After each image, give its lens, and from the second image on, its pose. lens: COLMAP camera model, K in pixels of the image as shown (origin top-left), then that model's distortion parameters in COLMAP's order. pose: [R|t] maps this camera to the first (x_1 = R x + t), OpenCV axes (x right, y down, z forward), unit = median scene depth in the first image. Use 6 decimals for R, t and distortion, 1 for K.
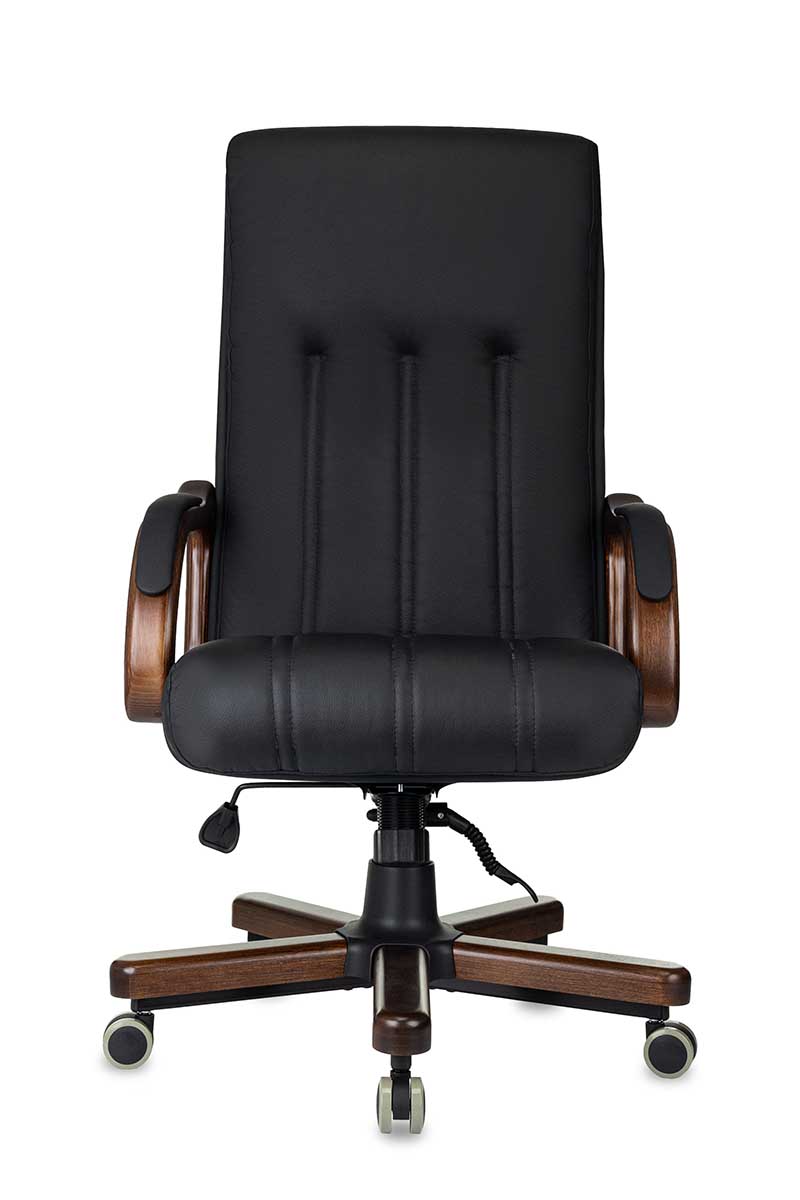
lens RADIAL K [[5909.1, 0, 400.4], [0, 5909.1, 600.8], [0, 0, 1]] dist [-0.286018, 0.000000]
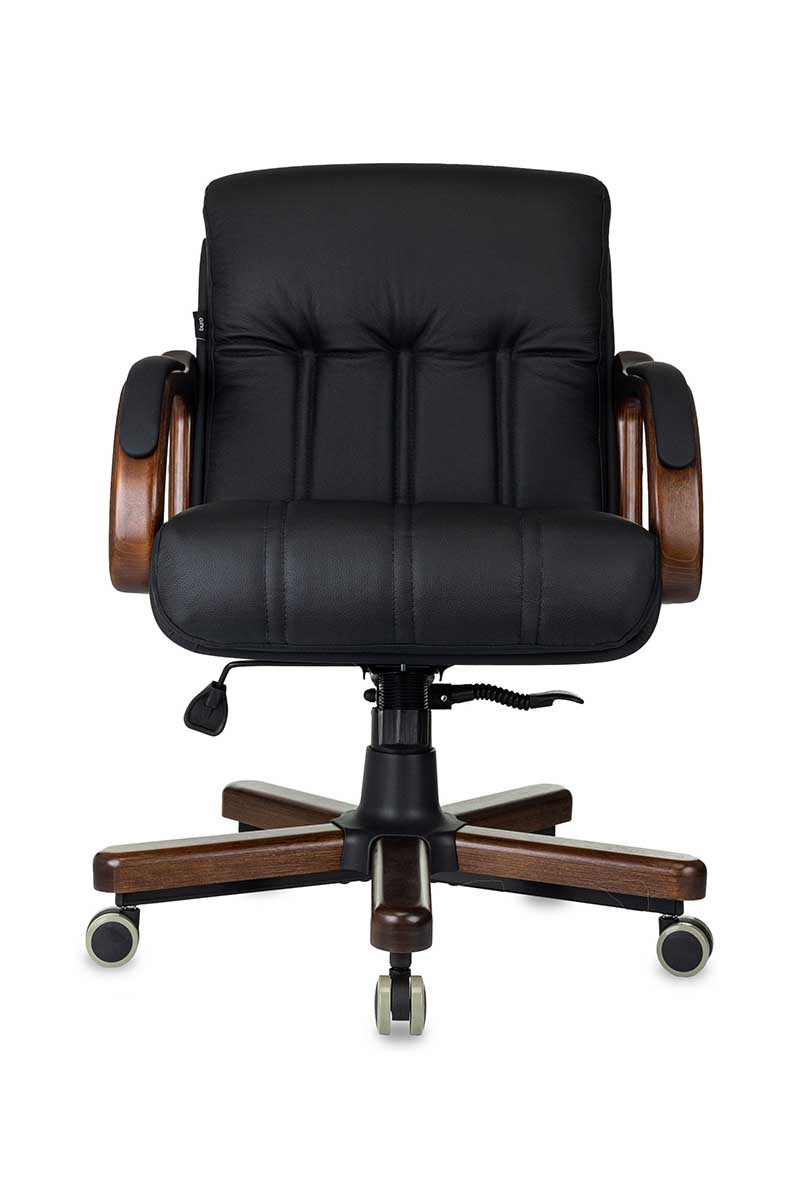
lens RADIAL K [[5909.1, 0, 400.2], [0, 5909.1, 598.5], [0, 0, 1]] dist [-0.286018, 0.000000]
pose [[1.000000, 0.000010, 0.000867, -0.000794], [-0.000025, 0.999841, 0.017847, 0.003391], [-0.000867, -0.017847, 0.999840, 0.054945]]
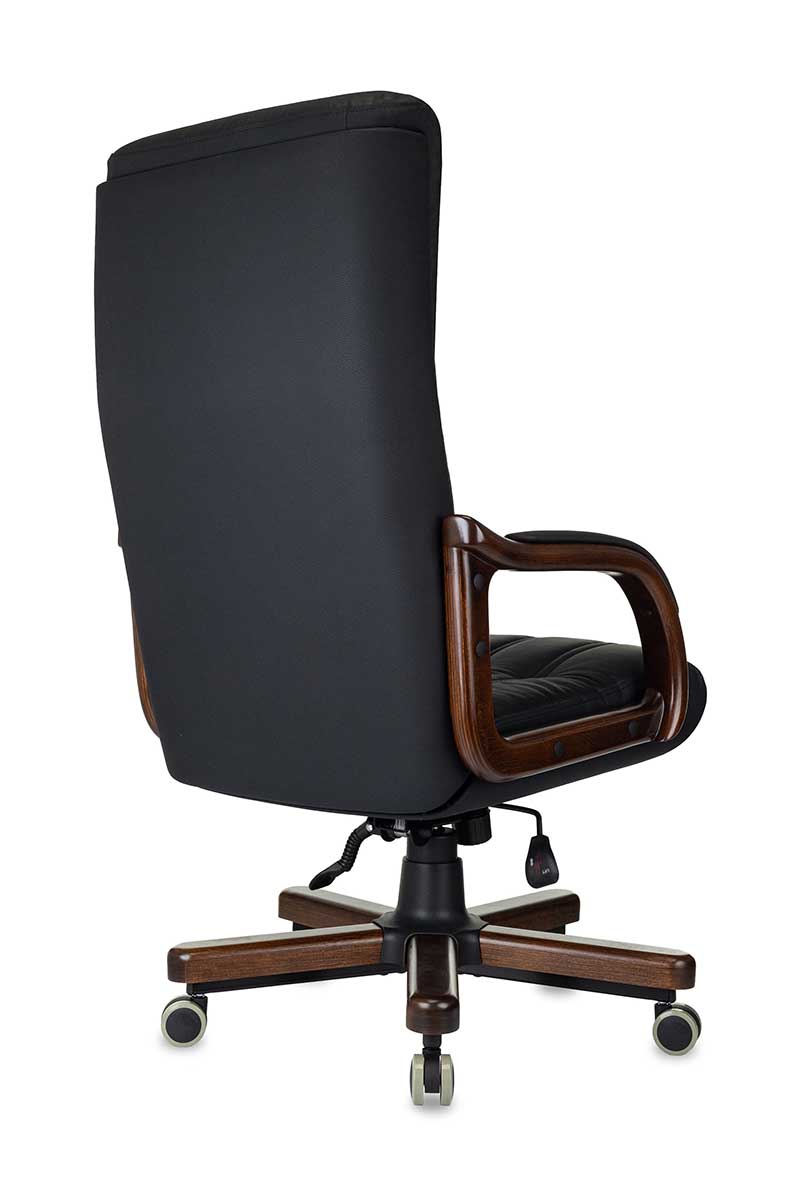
lens RADIAL K [[5909.1, 0, 399.2], [0, 5909.1, 600.3], [0, 0, 1]] dist [-0.286018, 0.000000]
pose [[0.999990, -0.000006, -0.004471, -0.001148], [0.000013, 0.999999, 0.001566, -0.005788], [0.004471, -0.001567, 0.999989, -0.102980]]
